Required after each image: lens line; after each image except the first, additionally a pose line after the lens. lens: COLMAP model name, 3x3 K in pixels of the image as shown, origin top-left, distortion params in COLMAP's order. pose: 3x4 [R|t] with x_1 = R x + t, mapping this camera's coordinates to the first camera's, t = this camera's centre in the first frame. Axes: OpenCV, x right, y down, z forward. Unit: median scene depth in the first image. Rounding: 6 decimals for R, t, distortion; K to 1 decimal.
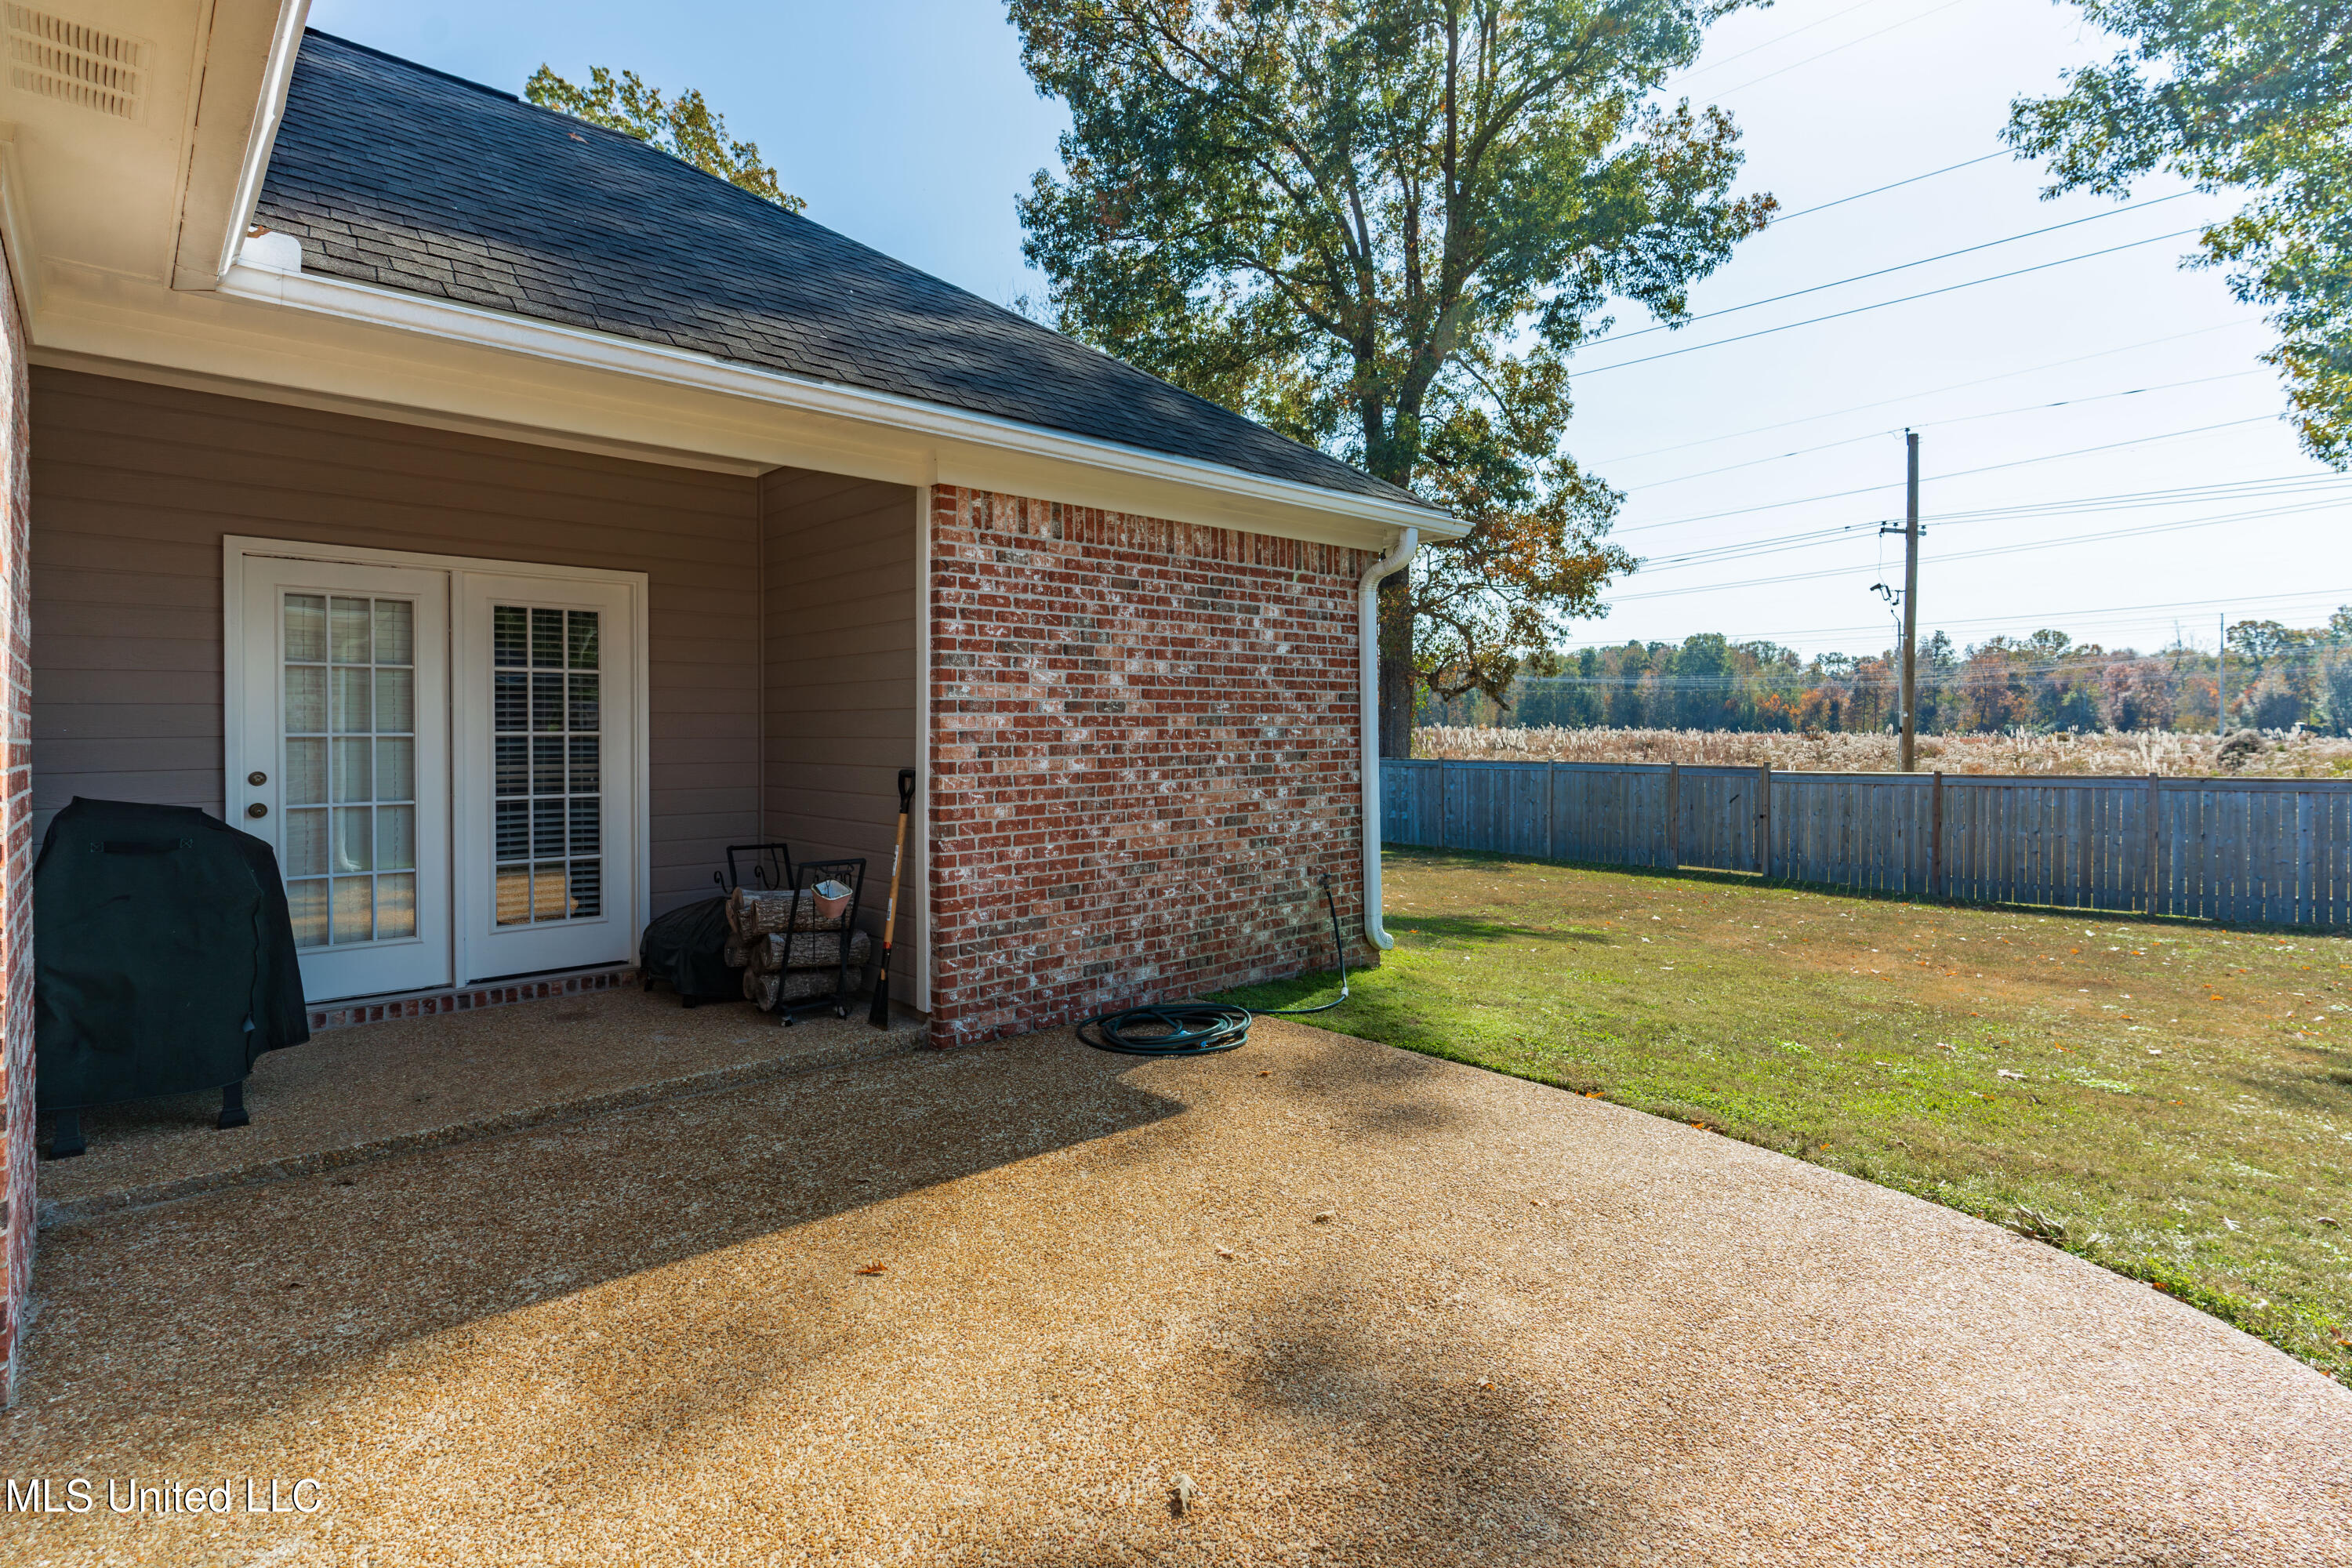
lens RADIAL K [[1157.1, 0, 1167.5], [0, 1157.1, 742.3], [0, 0, 1]] dist [-0.004353, 0.000091]
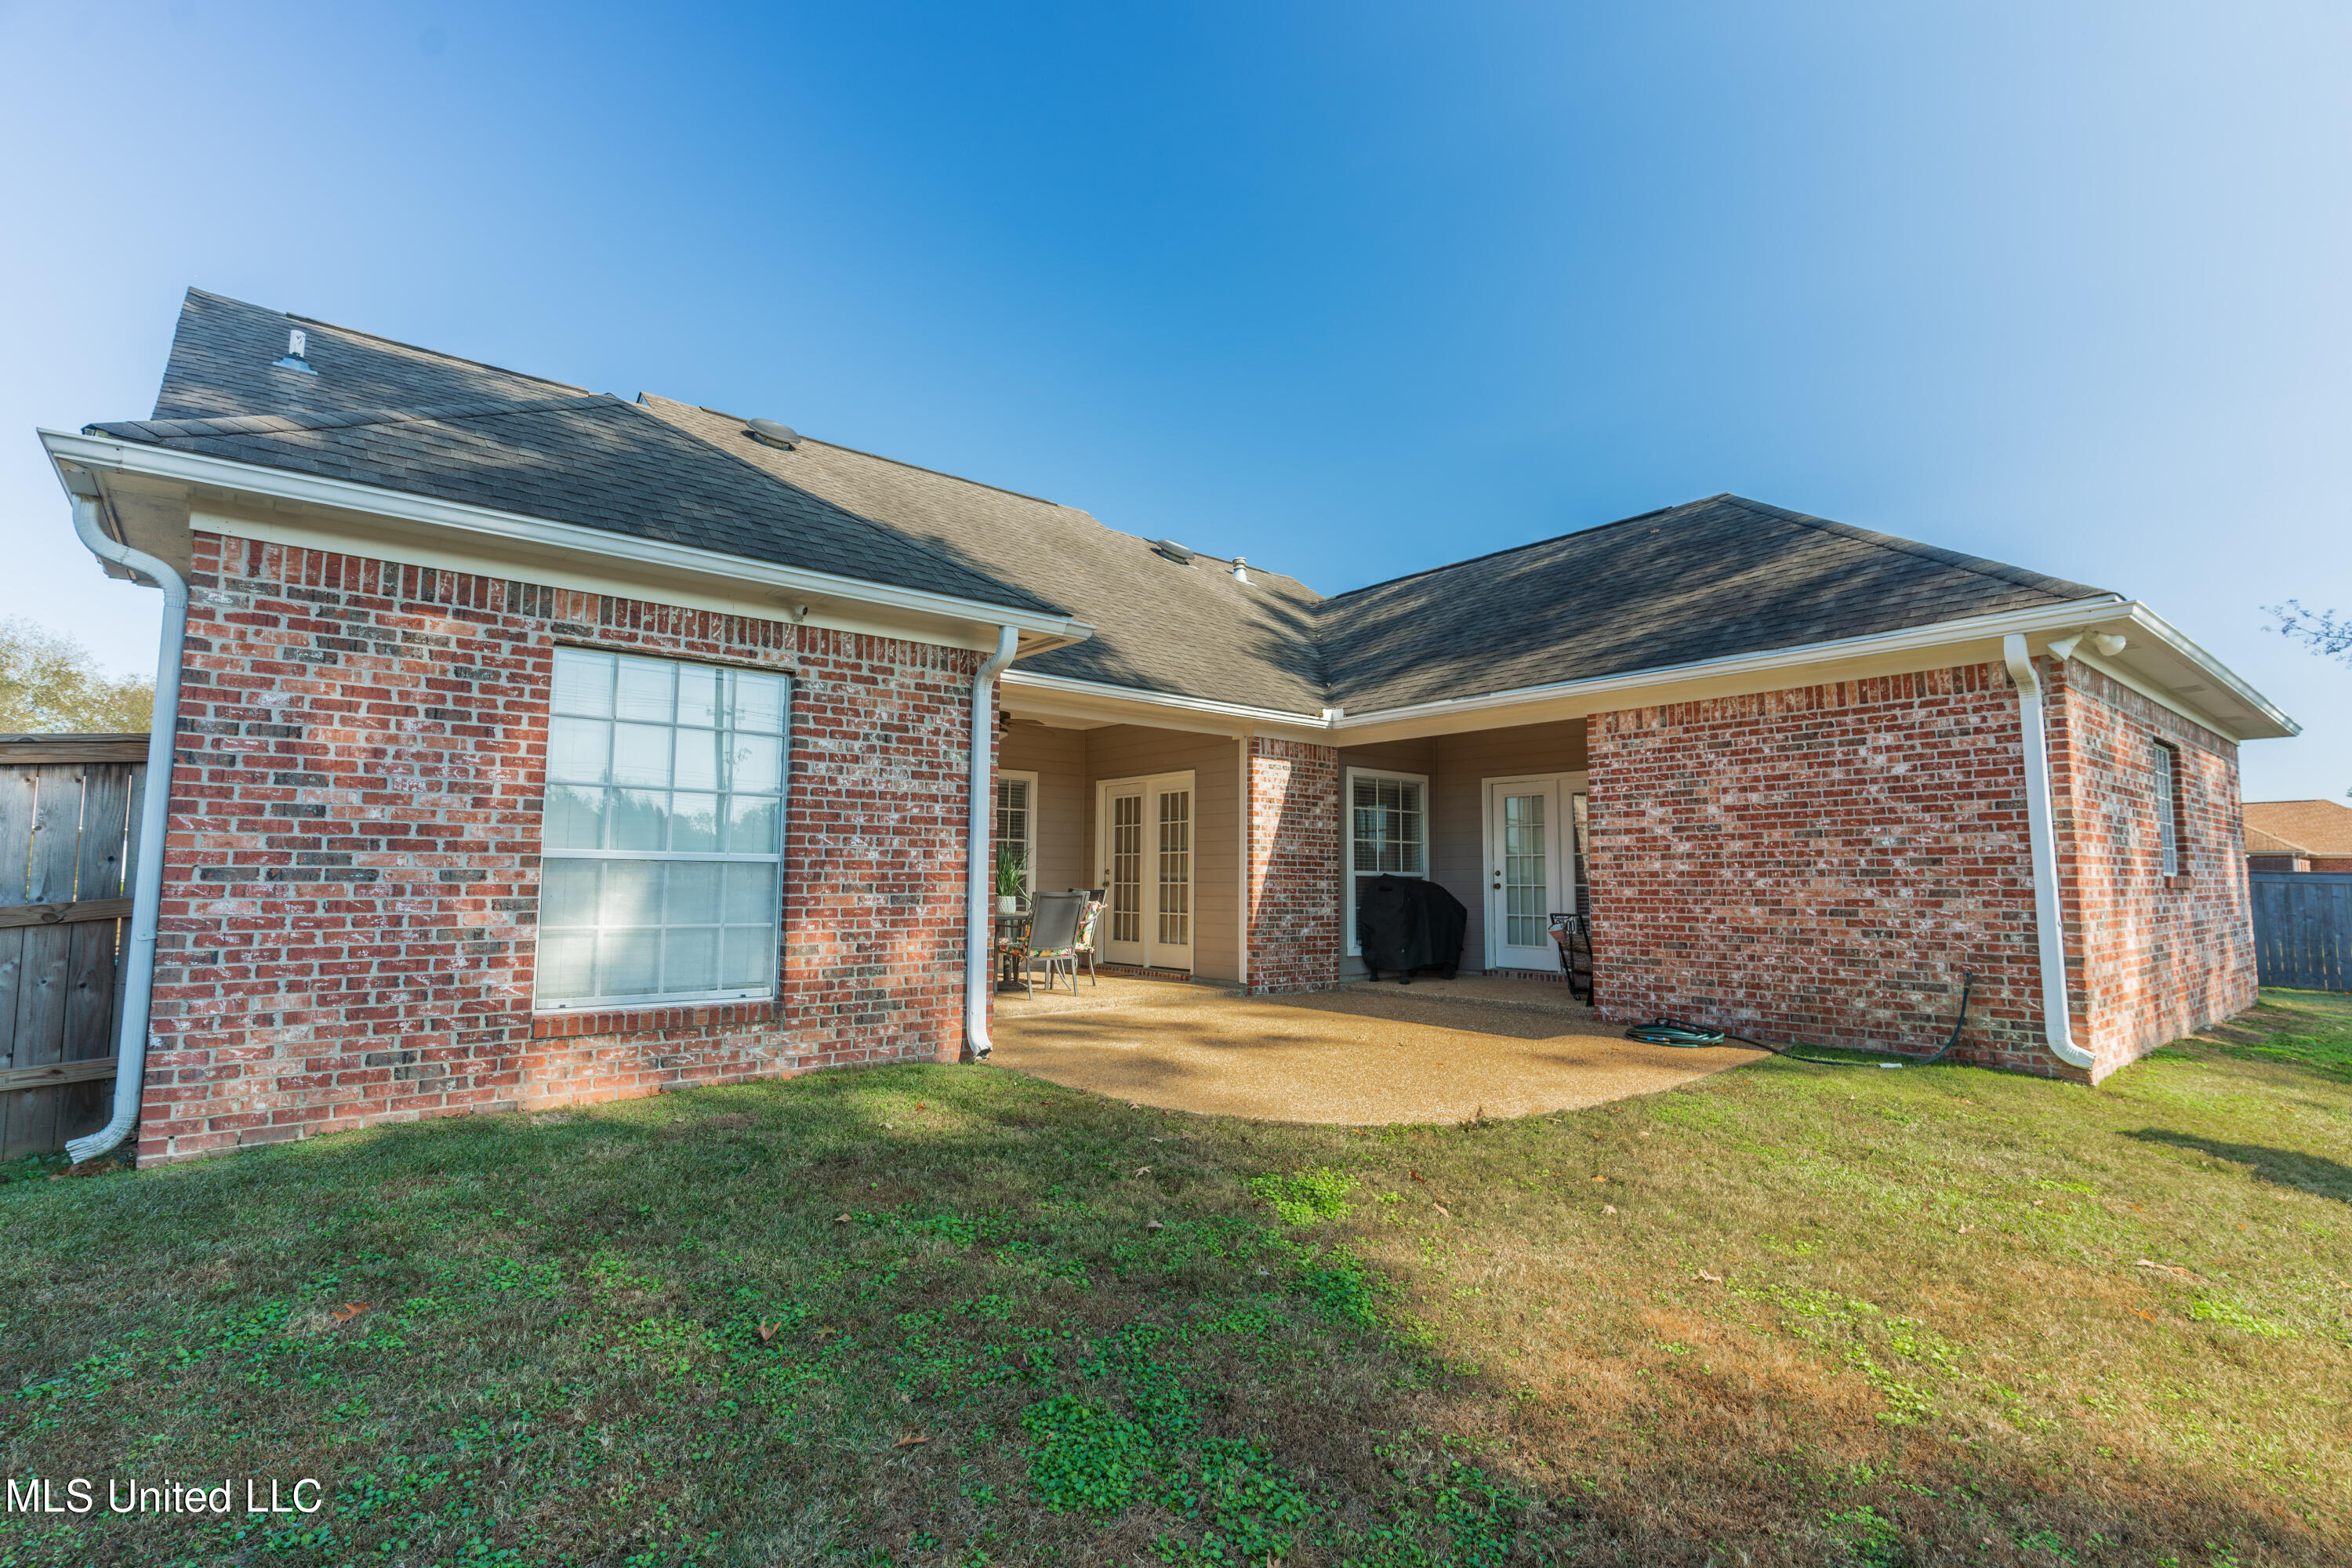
lens RADIAL K [[1105.0, 0, 1175.3], [0, 1105.0, 777.7], [0, 0, 1]] dist [0.000044, -0.000273]
pose [[-0.059649, -0.089456, -0.994203, 1.396253], [-0.012226, 0.995967, -0.088881, 0.039982], [0.998145, 0.006853, -0.060502, 0.379360]]
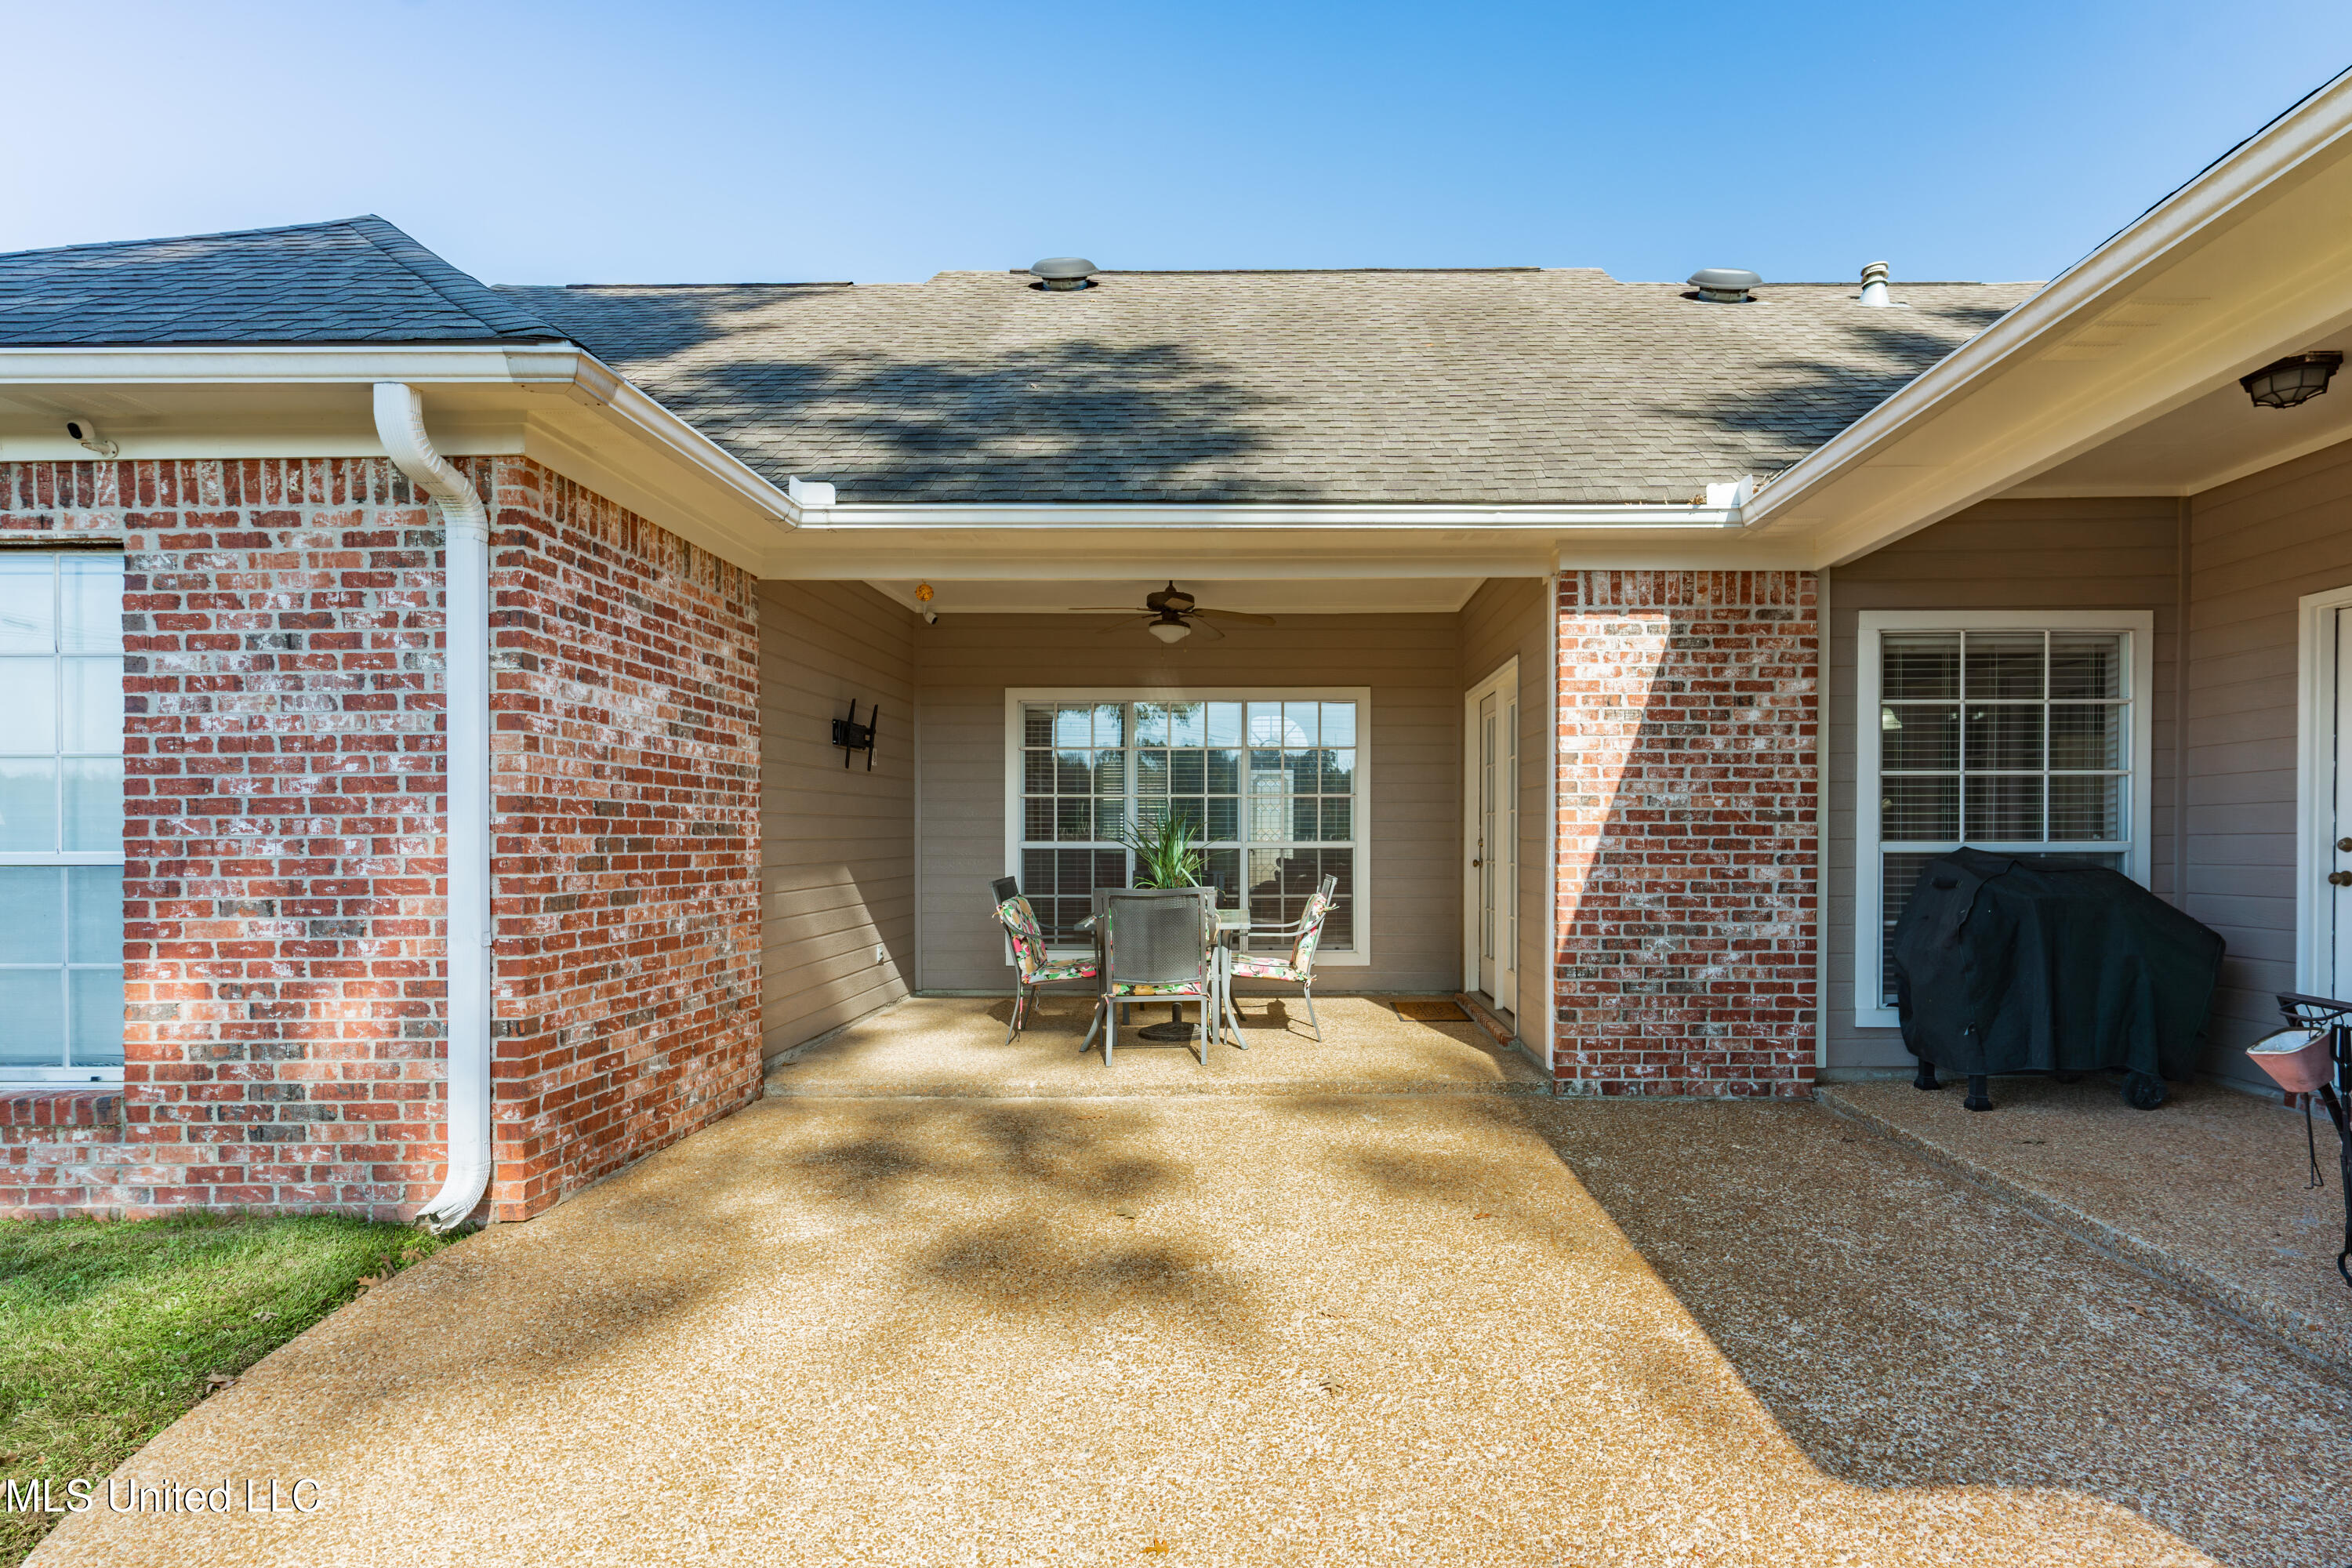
lens RADIAL K [[1154.9, 0, 1260.6], [0, 1154.9, 837.0], [0, 0, 1]] dist [-0.000551, 0.000210]
pose [[-0.687874, 0.011978, -0.725731, 0.426859], [0.002493, 0.999897, 0.014140, 0.008171], [0.725825, 0.007918, -0.687833, 0.856461]]
